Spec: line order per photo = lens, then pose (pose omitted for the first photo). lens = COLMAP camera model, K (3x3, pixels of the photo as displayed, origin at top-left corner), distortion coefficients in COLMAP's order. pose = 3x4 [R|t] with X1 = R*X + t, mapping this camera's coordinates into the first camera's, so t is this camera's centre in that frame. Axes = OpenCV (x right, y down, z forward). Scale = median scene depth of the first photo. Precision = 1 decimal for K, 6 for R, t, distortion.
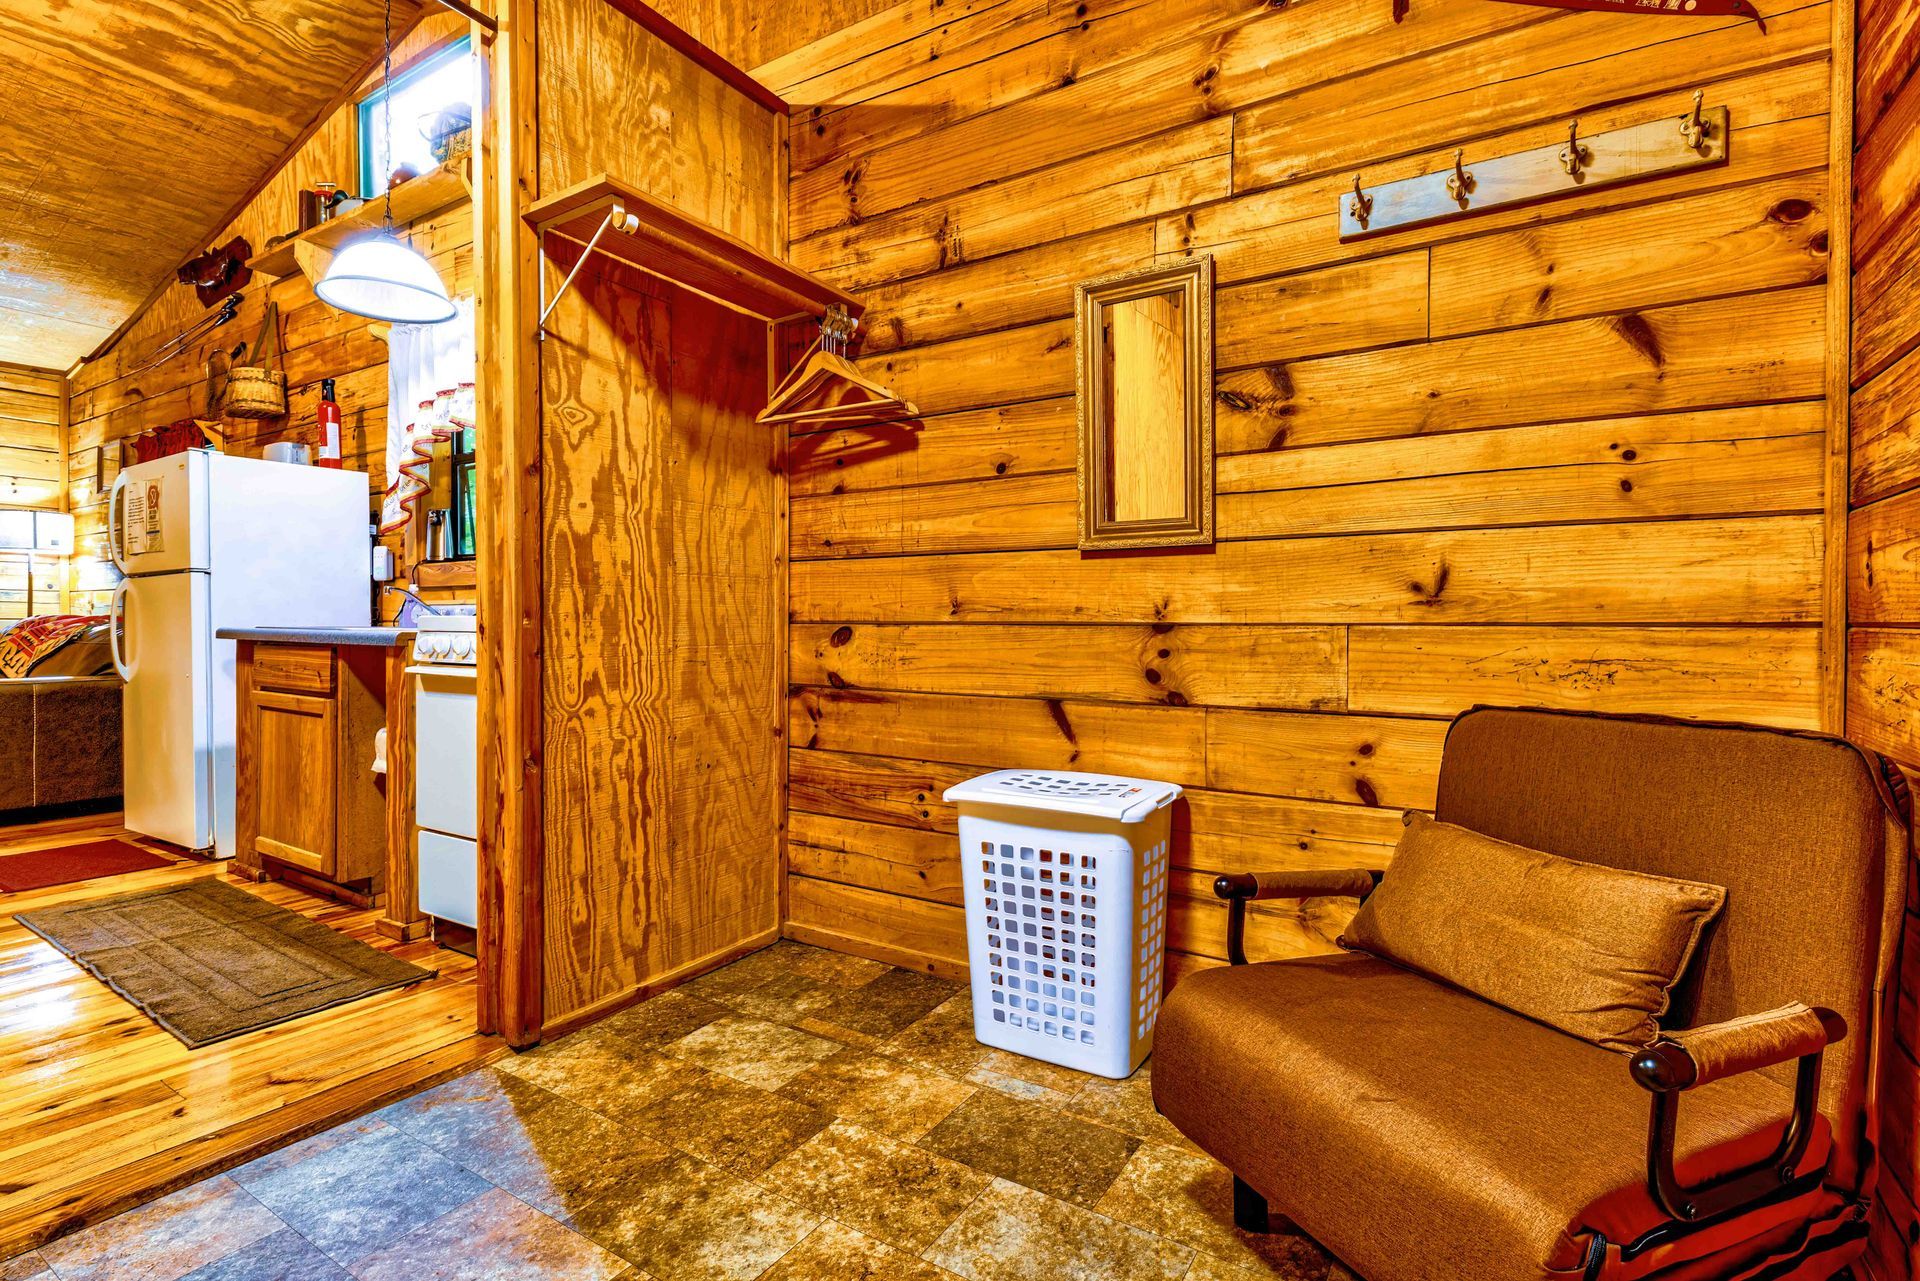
lens RADIAL K [[917.9, 0, 1012.0], [0, 917.9, 636.4], [0, 0, 1]] dist [0.012462, -0.008724]
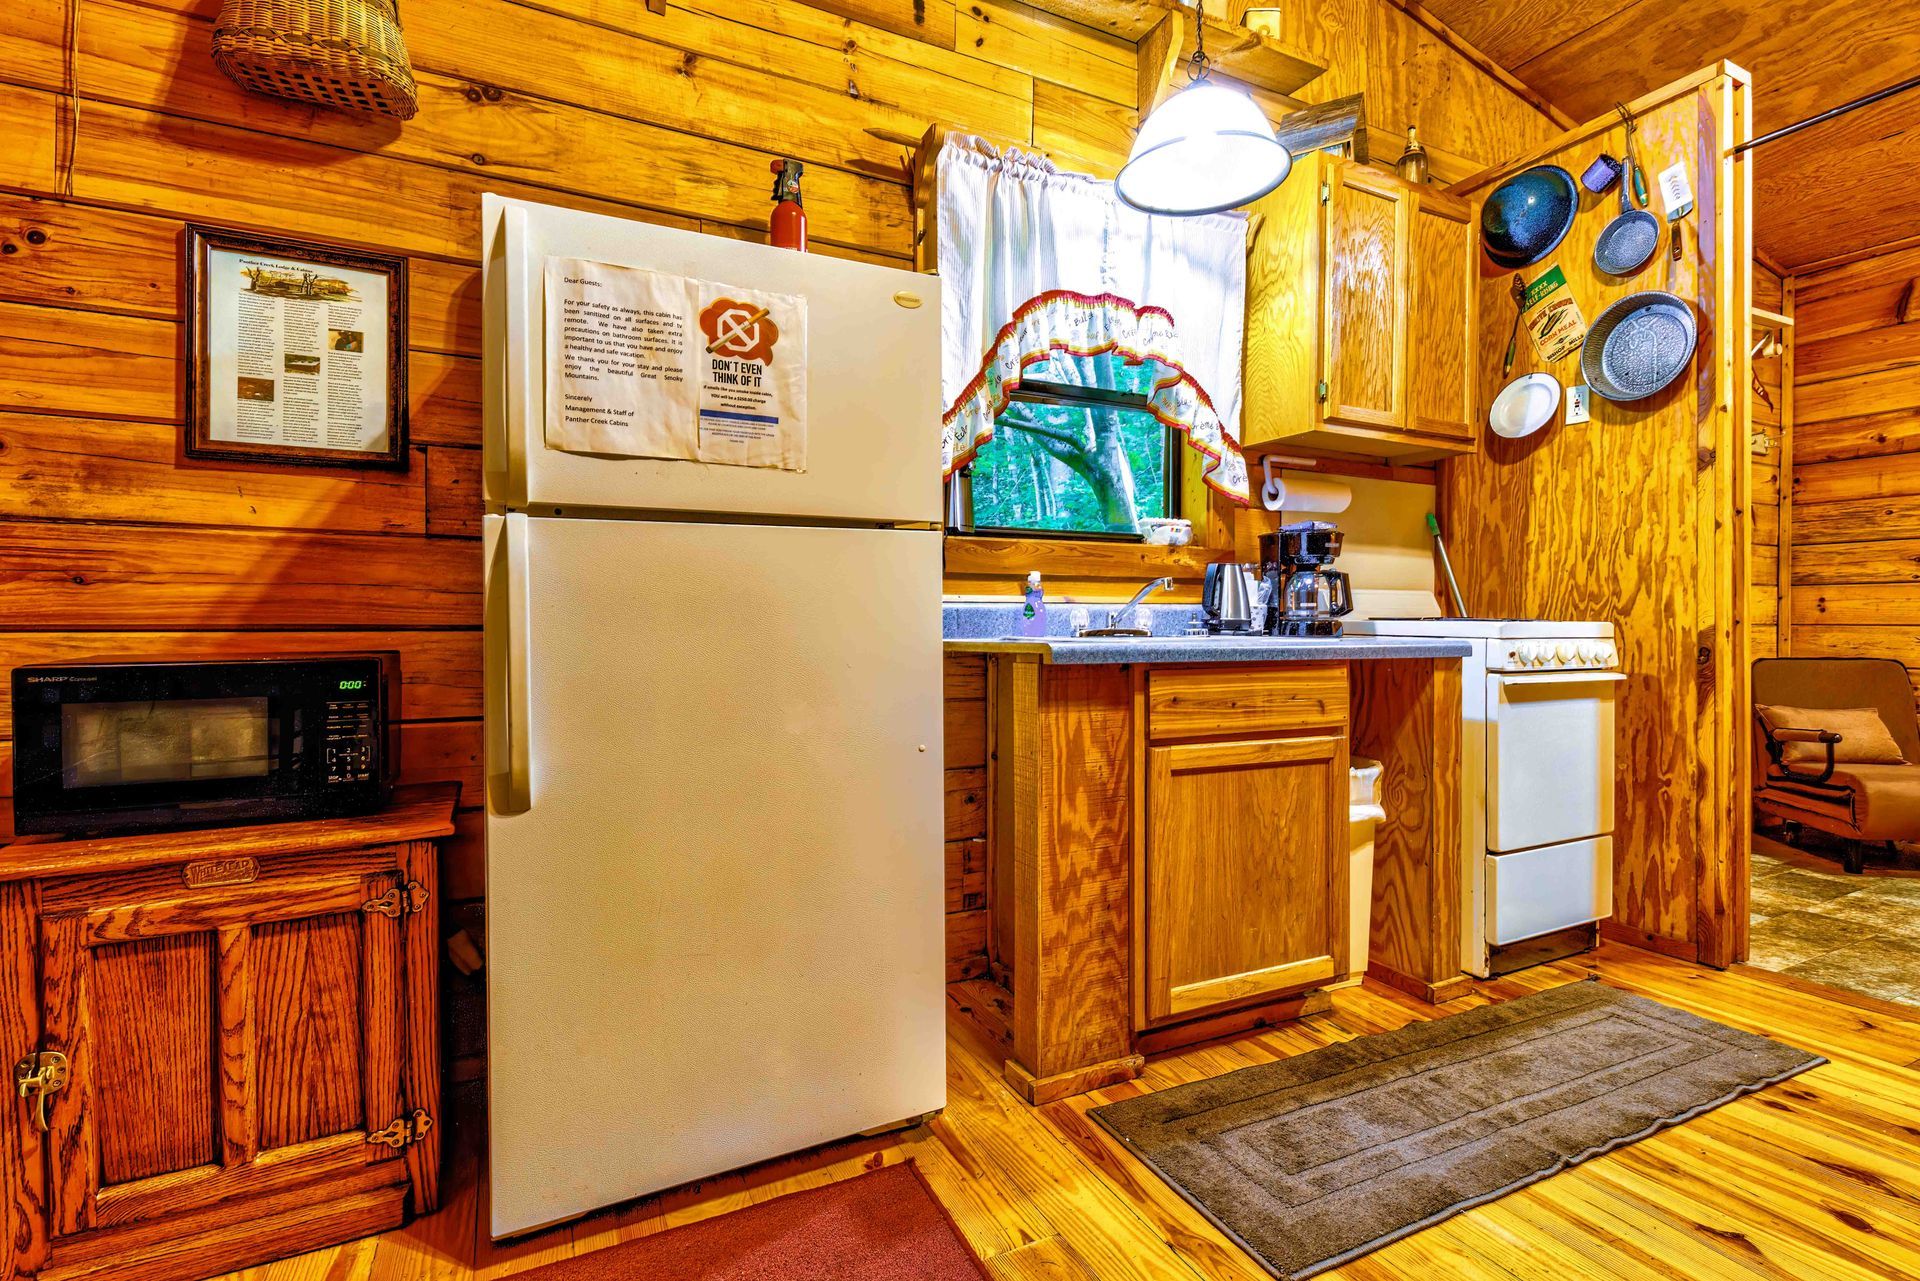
lens RADIAL K [[905.5, 0, 994.8], [0, 905.5, 621.6], [0, 0, 1]] dist [0.018084, -0.012214]
pose [[0.518543, -0.004657, 0.855039, -1.074936], [0.011609, 0.999931, -0.001594, -0.017820], [-0.854973, 0.010752, 0.518561, 0.614191]]
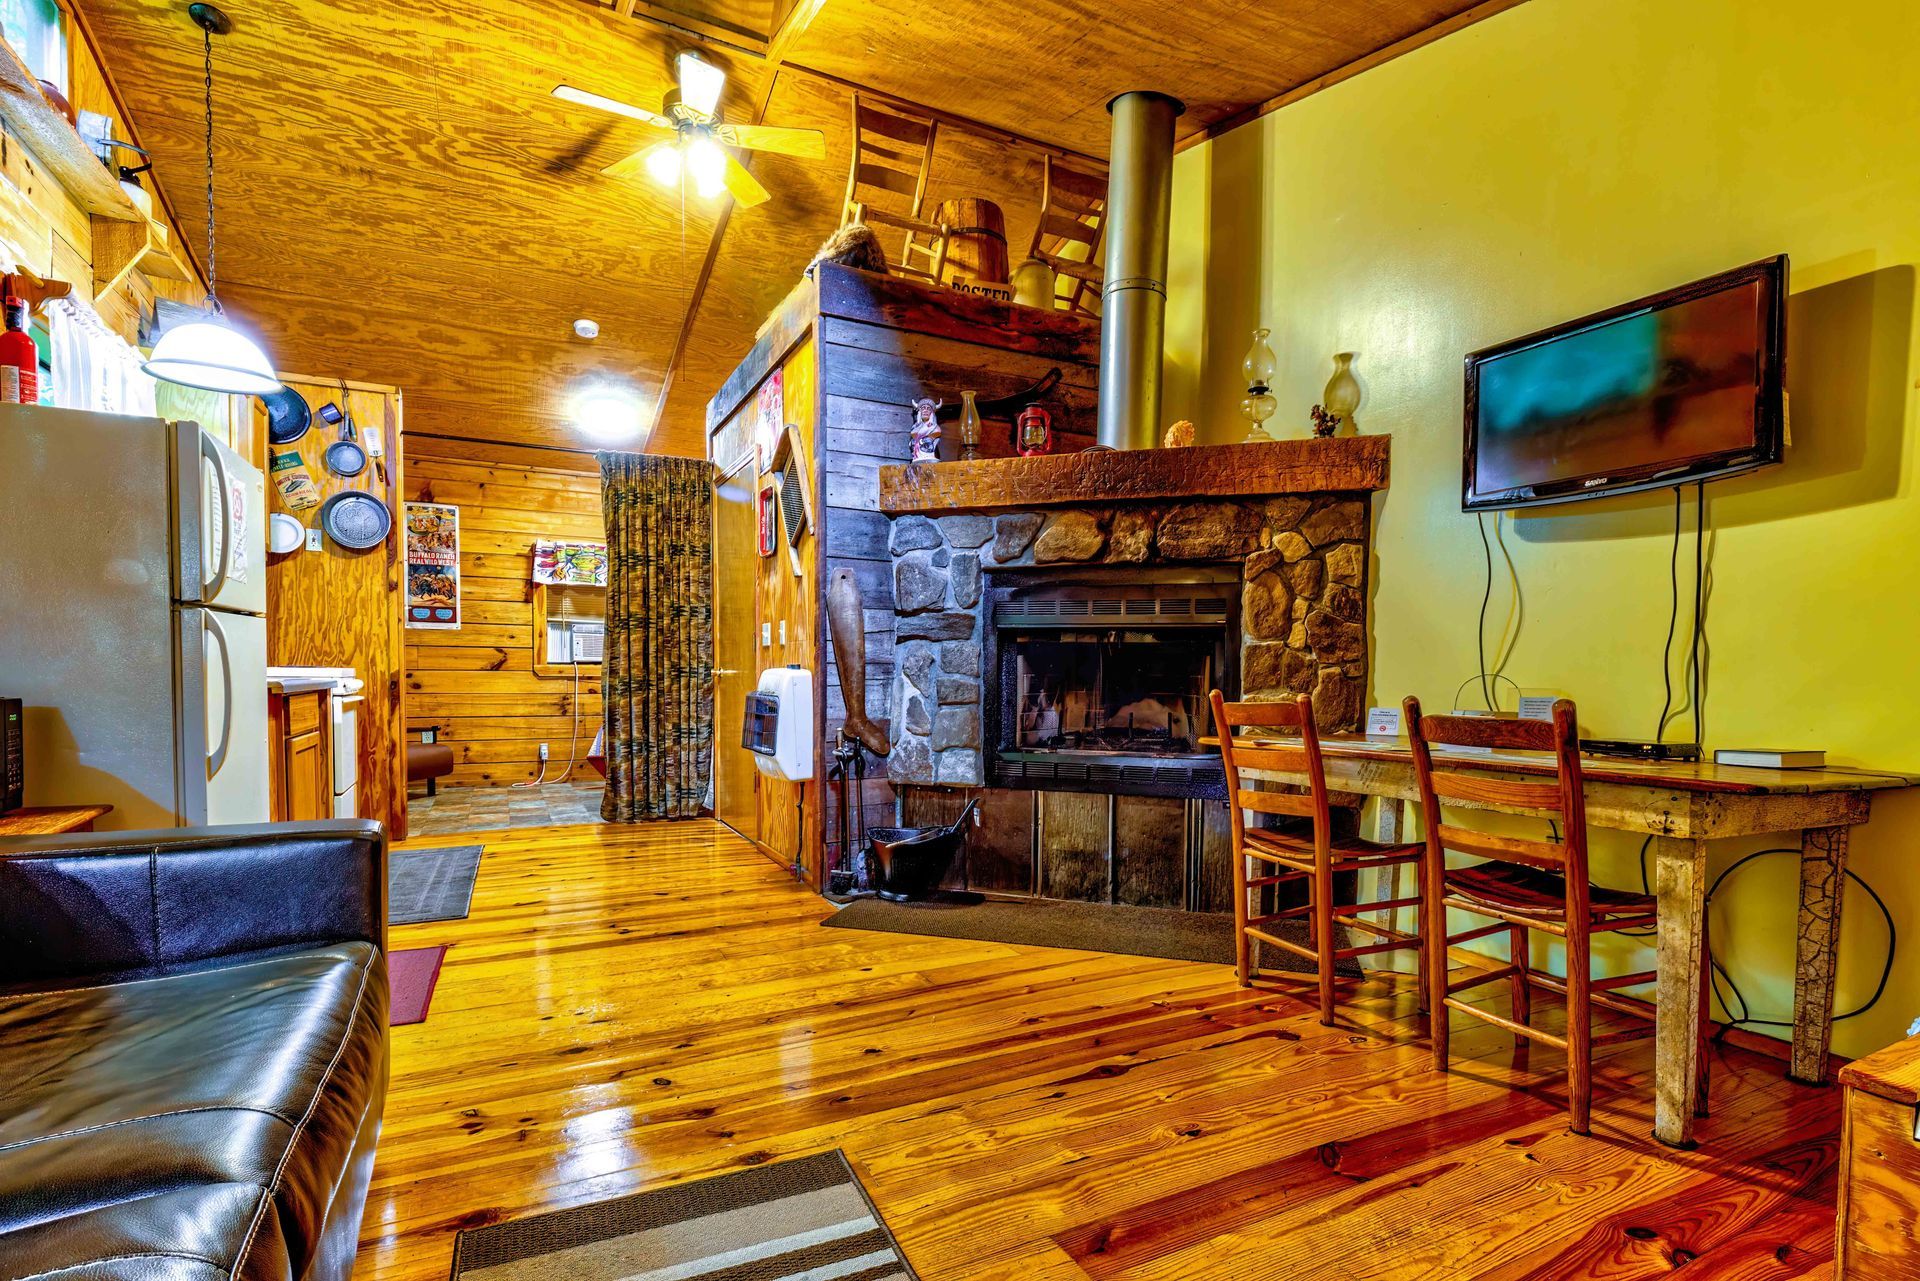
lens RADIAL K [[890.9, 0, 992.3], [0, 890.9, 702.6], [0, 0, 1]] dist [0.021006, -0.009960]
pose [[-0.872740, -0.030180, 0.487252, -1.583002], [-0.007437, 0.998793, 0.048543, -0.031729], [-0.488129, 0.038741, -0.871911, 1.177130]]
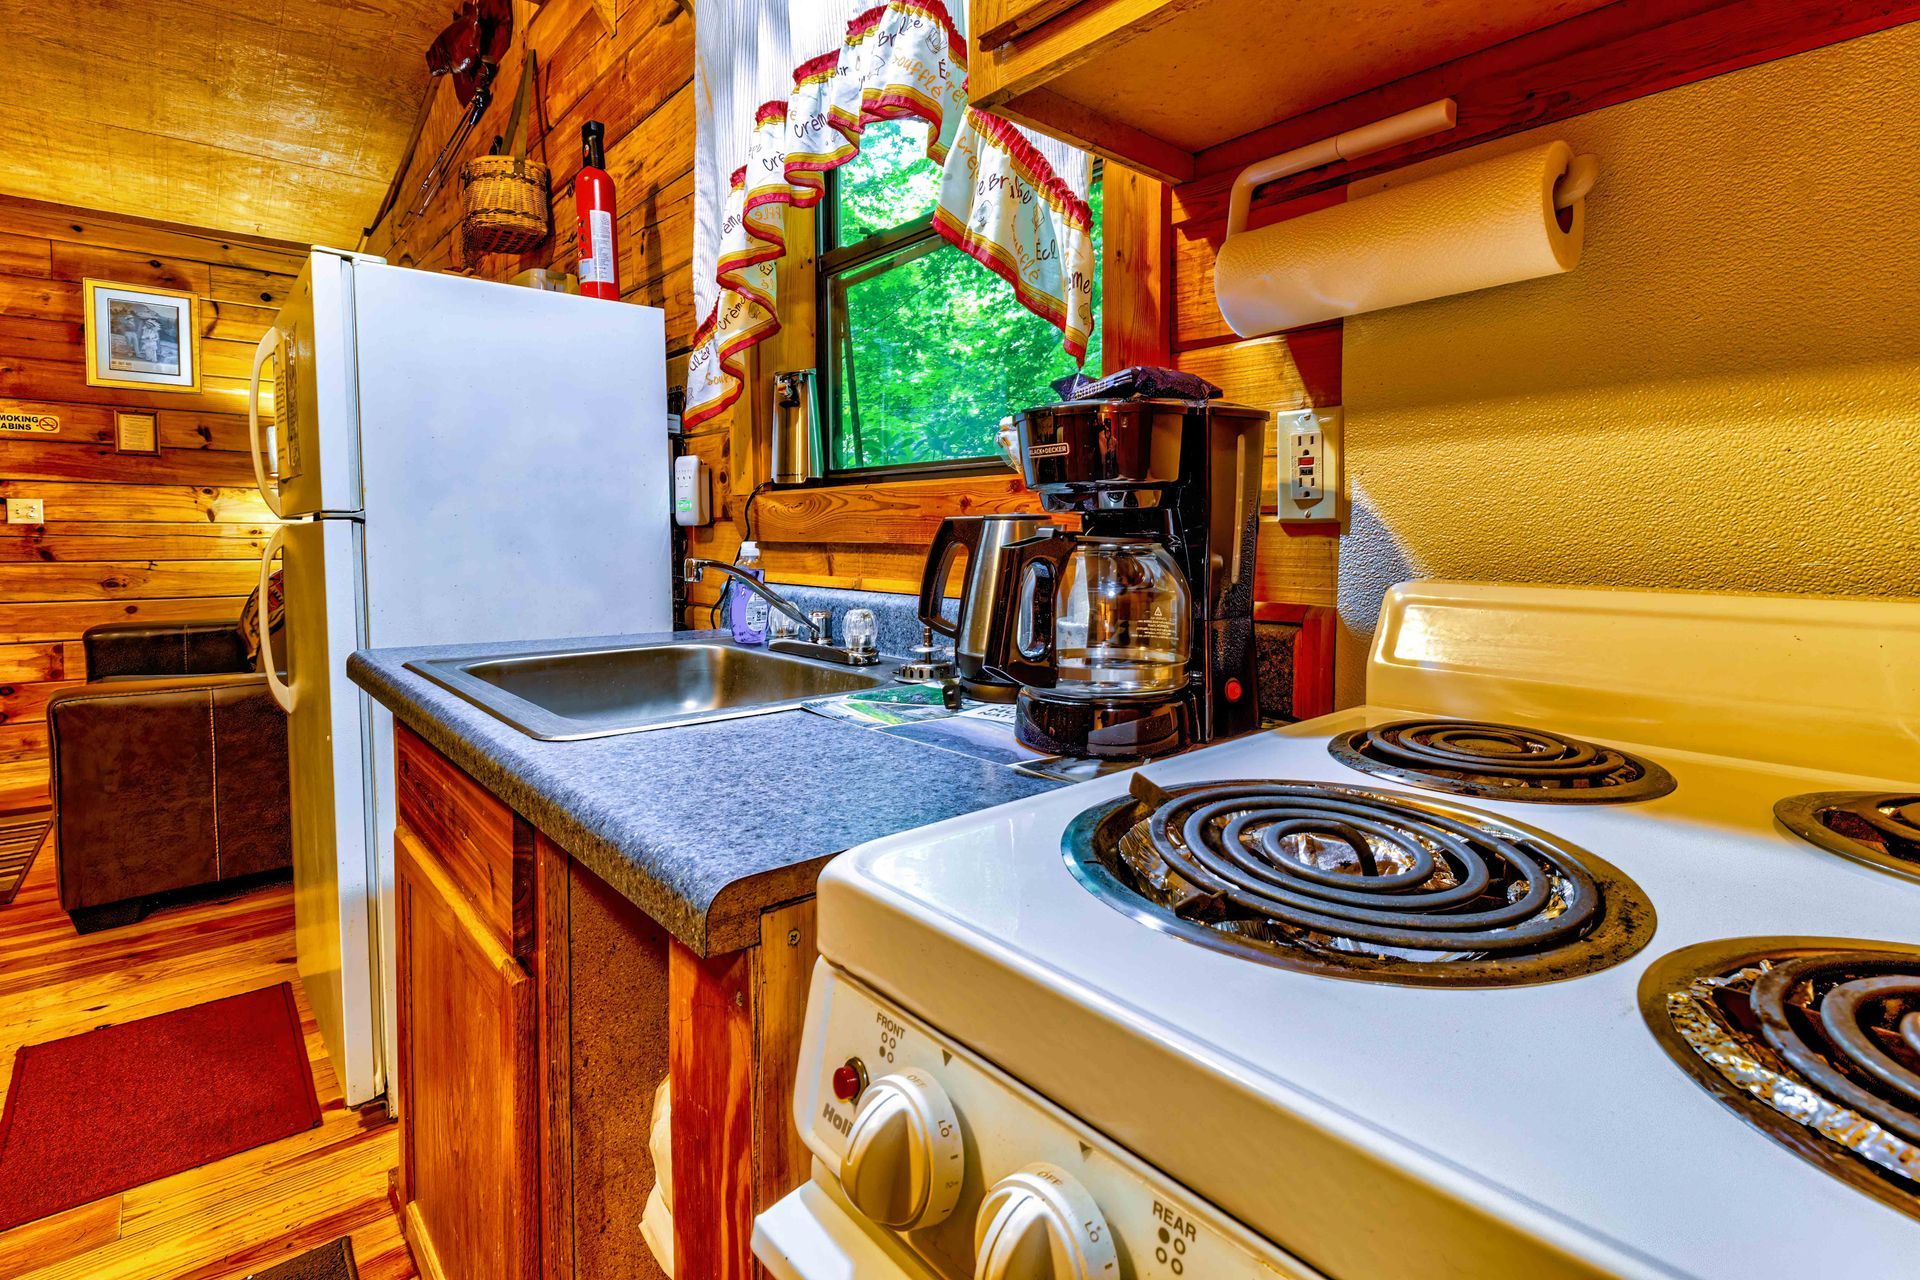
lens RADIAL K [[922.3, 0, 1009.5], [0, 922.3, 579.8], [0, 0, 1]] dist [0.017447, -0.011878]
pose [[0.960041, 0.012530, -0.279579, -0.364270], [-0.001888, 0.999264, 0.038303, -0.048649], [0.279853, -0.036244, 0.959358, 0.547266]]
